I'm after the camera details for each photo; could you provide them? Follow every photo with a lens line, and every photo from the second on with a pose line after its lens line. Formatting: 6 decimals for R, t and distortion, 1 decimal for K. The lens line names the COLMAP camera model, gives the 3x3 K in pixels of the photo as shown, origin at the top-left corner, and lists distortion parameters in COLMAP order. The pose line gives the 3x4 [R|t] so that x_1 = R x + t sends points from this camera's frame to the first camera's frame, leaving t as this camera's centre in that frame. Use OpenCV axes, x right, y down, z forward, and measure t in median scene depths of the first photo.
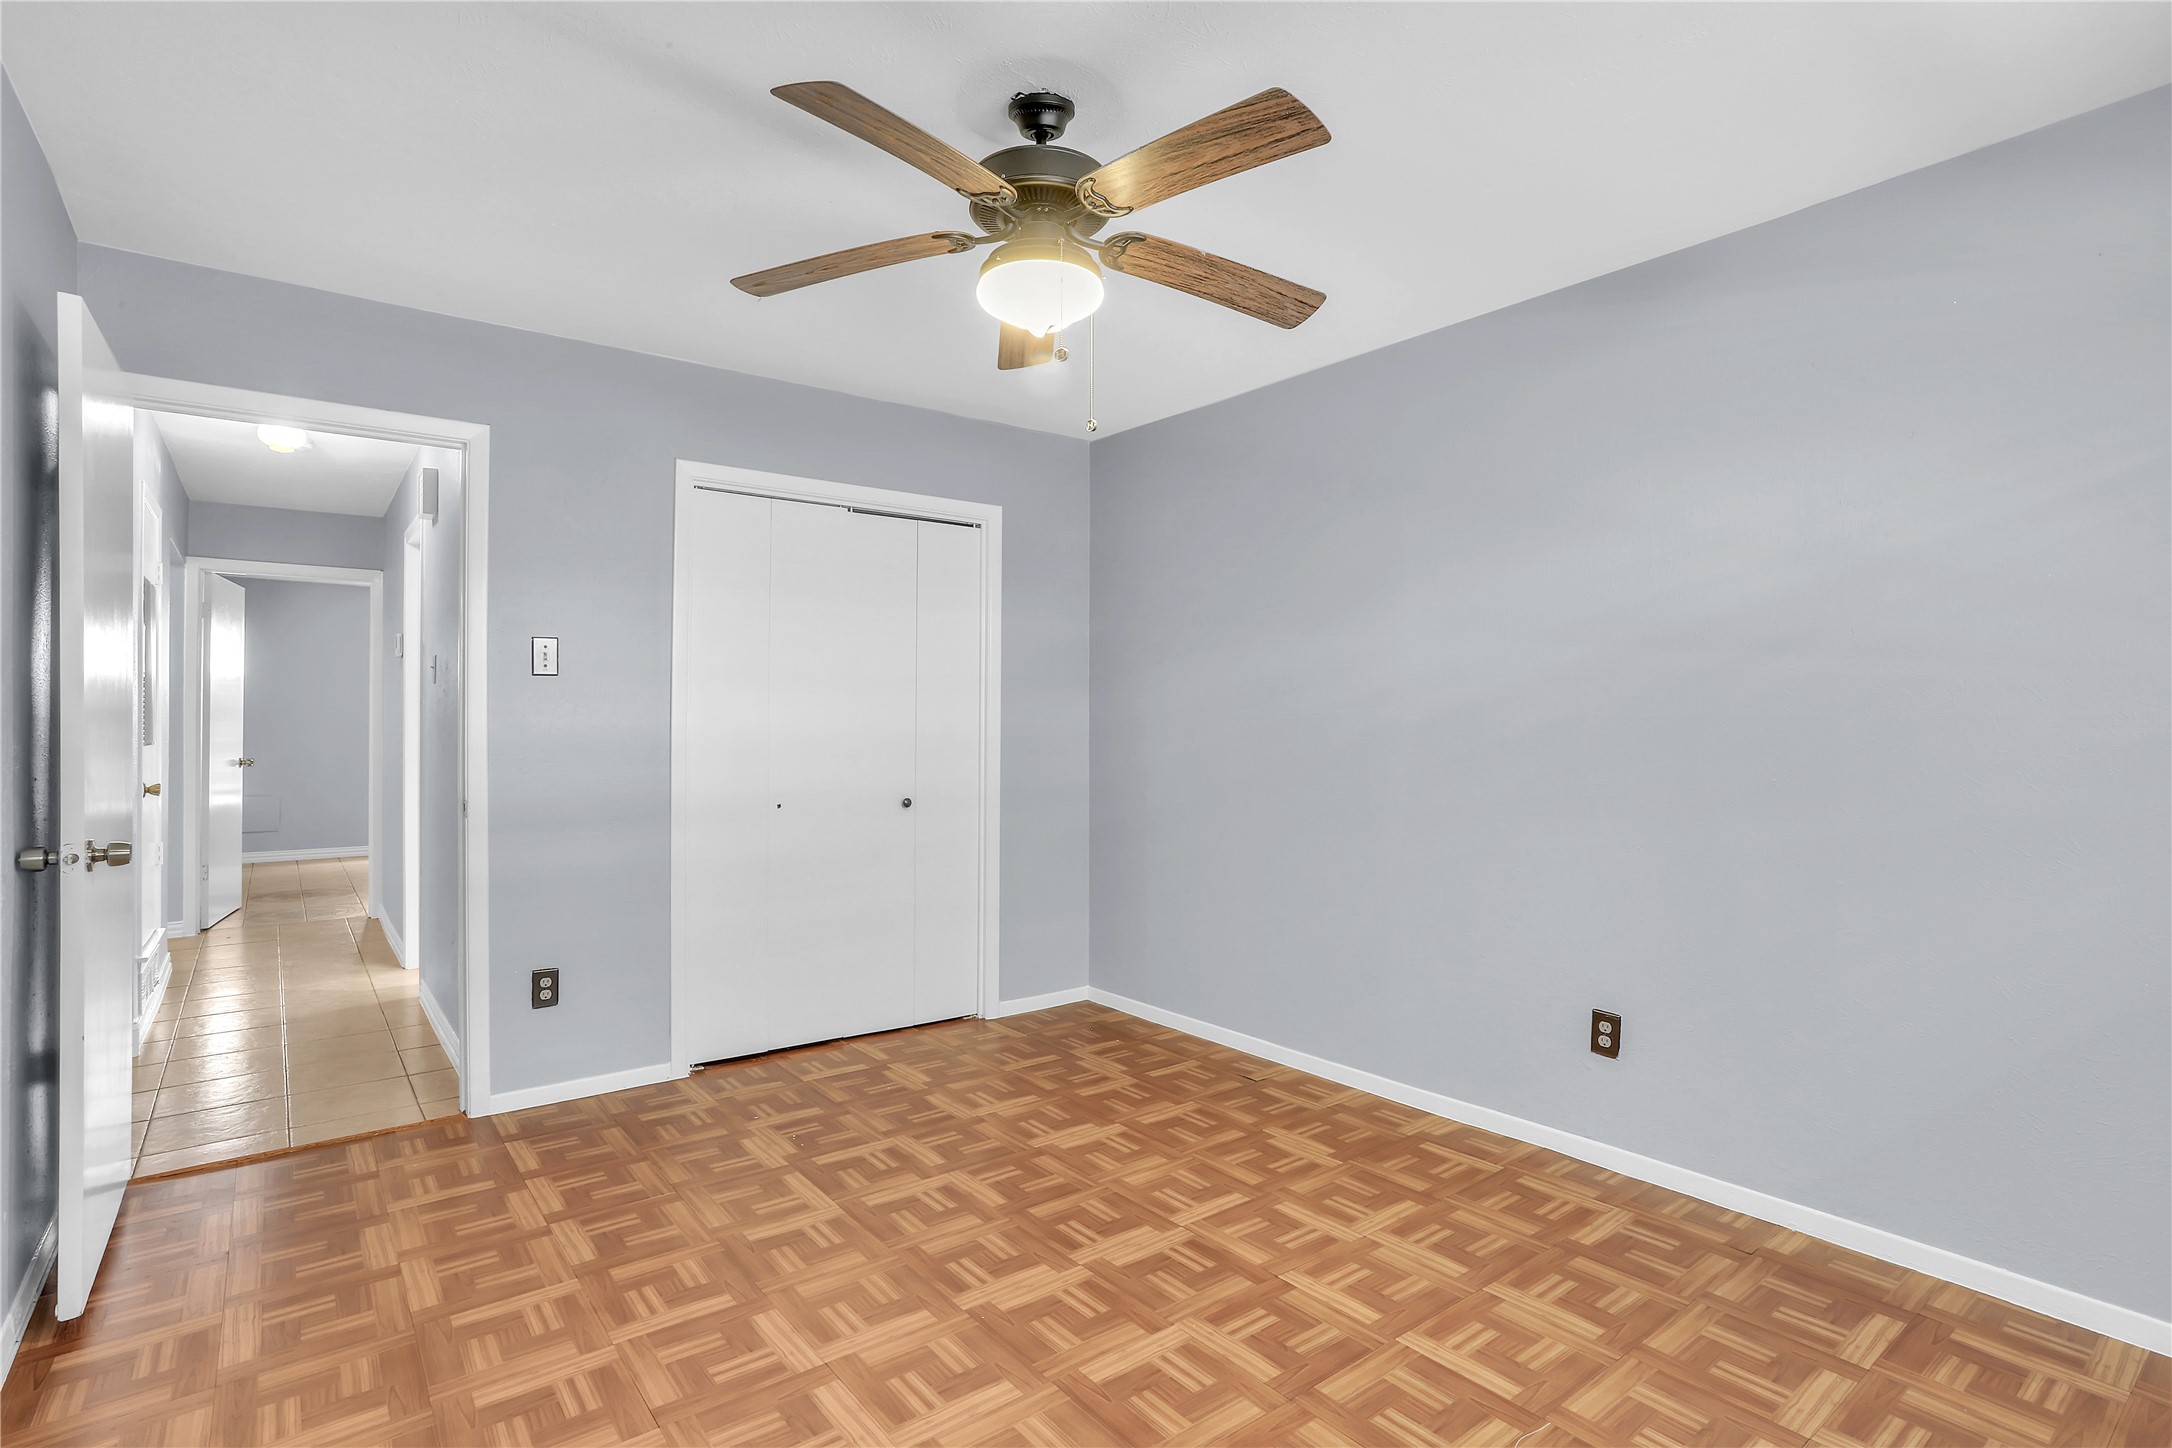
lens RADIAL K [[1062.1, 0, 1076.4], [0, 1062.1, 717.8], [0, 0, 1]] dist [-0.056998, 0.032385]
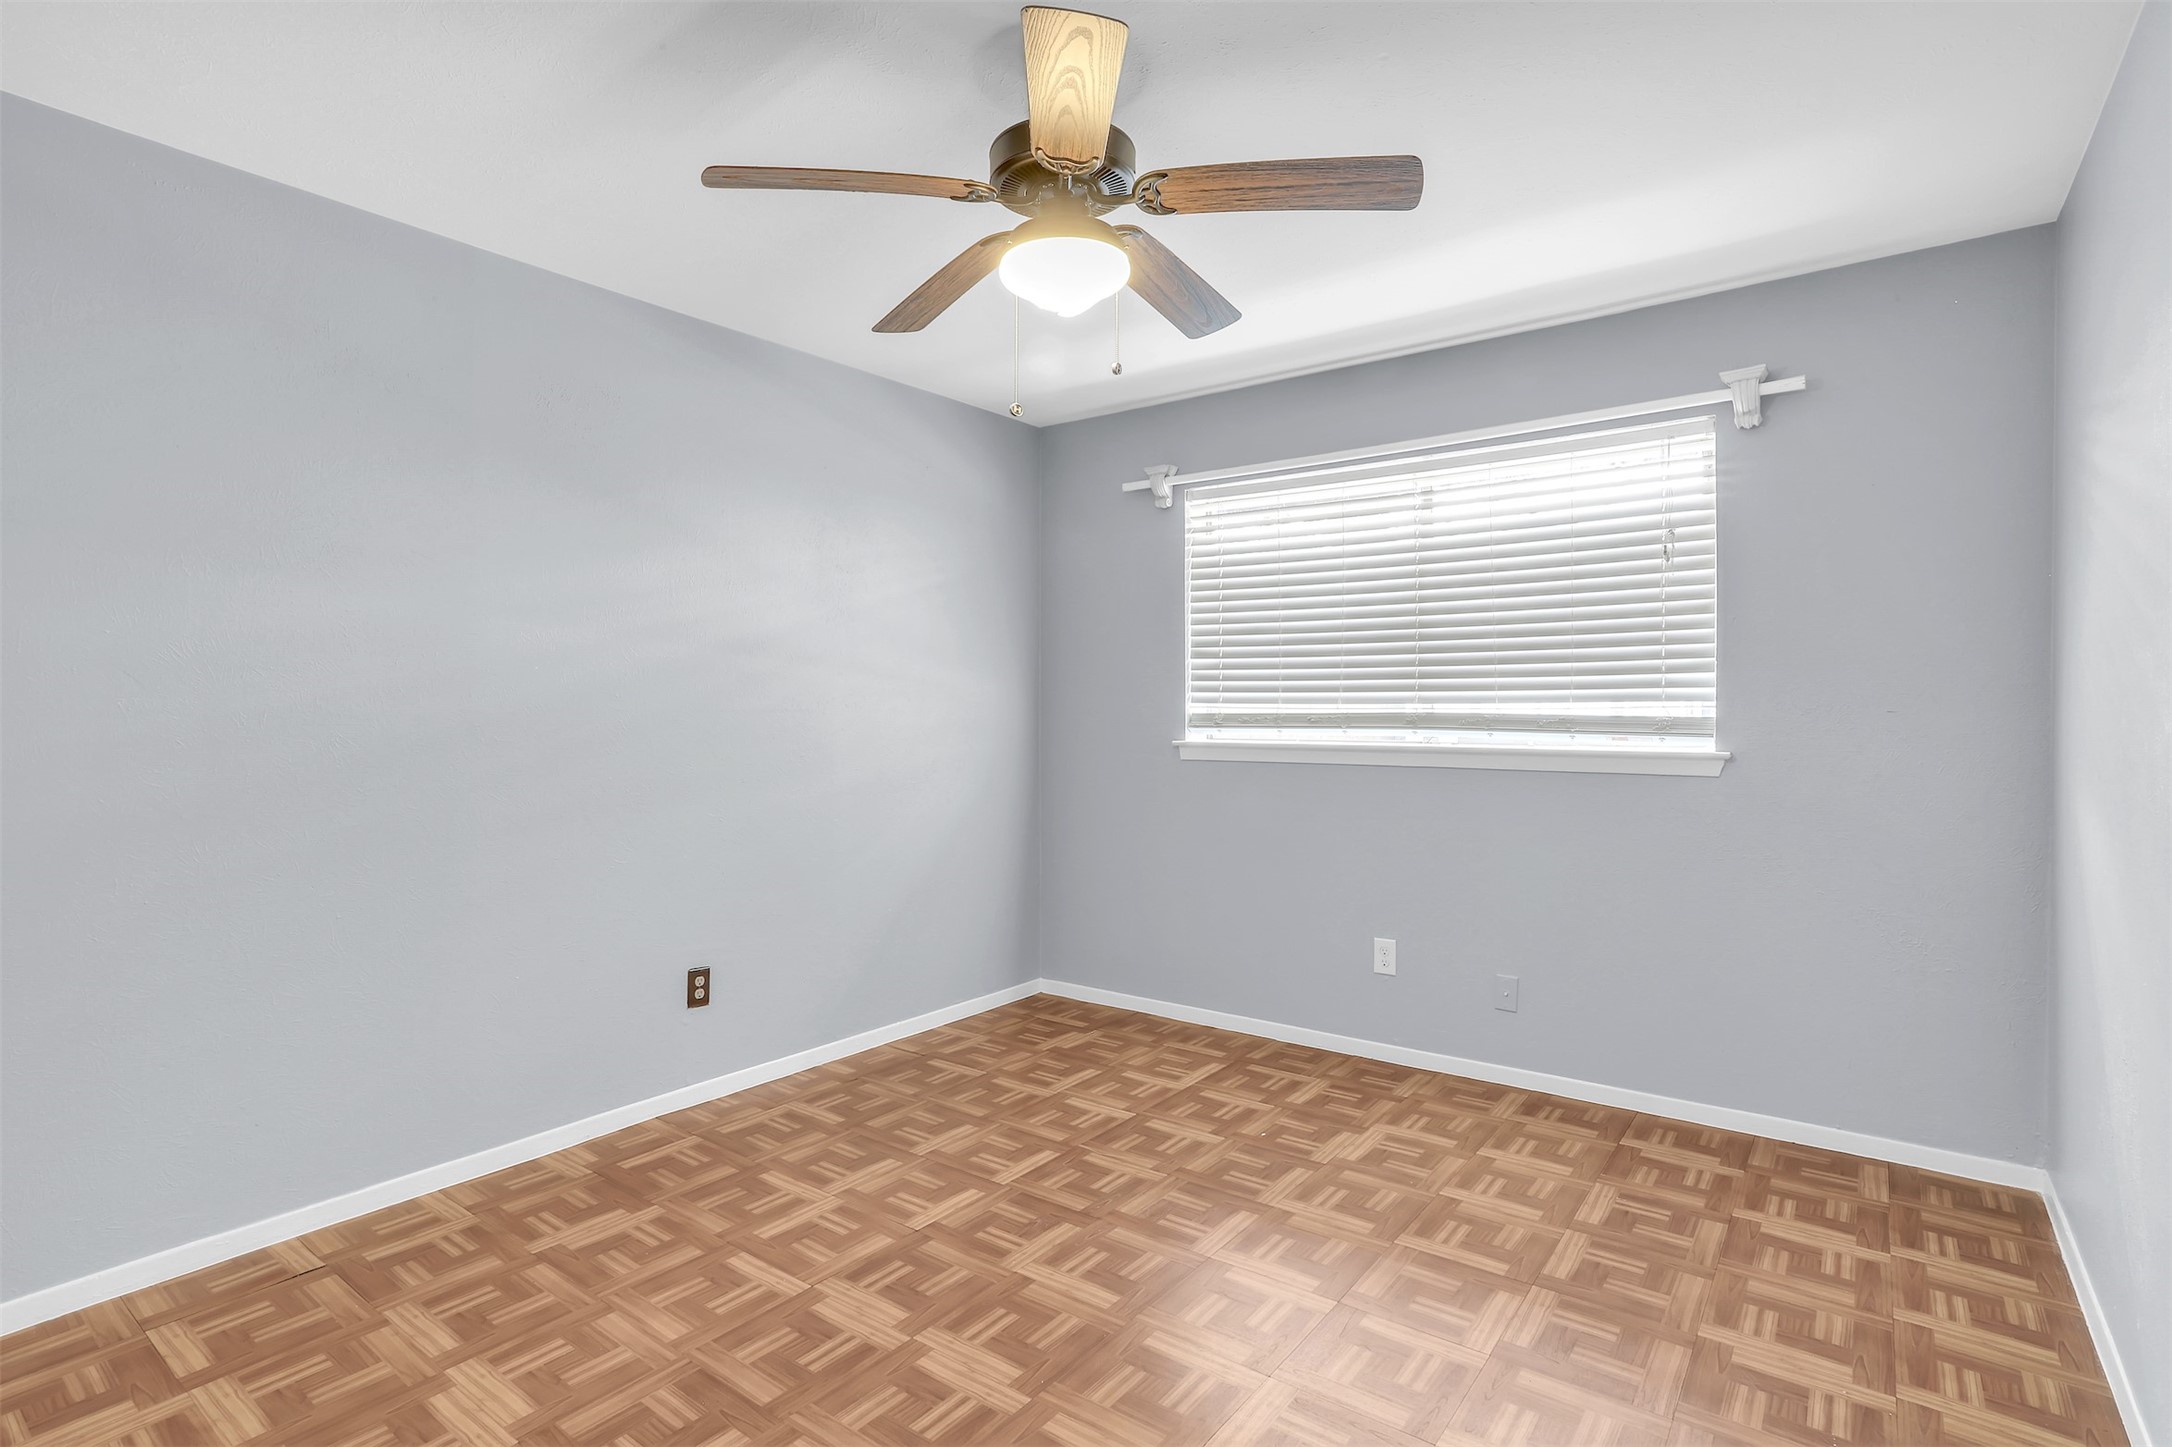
lens RADIAL K [[1062.1, 0, 1076.4], [0, 1062.1, 717.3], [0, 0, 1]] dist [-0.056998, 0.032385]
pose [[-0.256122, -0.004622, 0.966633, -0.803232], [-0.002536, 0.999988, 0.004109, 0.000008], [-0.966641, -0.001399, -0.256131, 1.006592]]
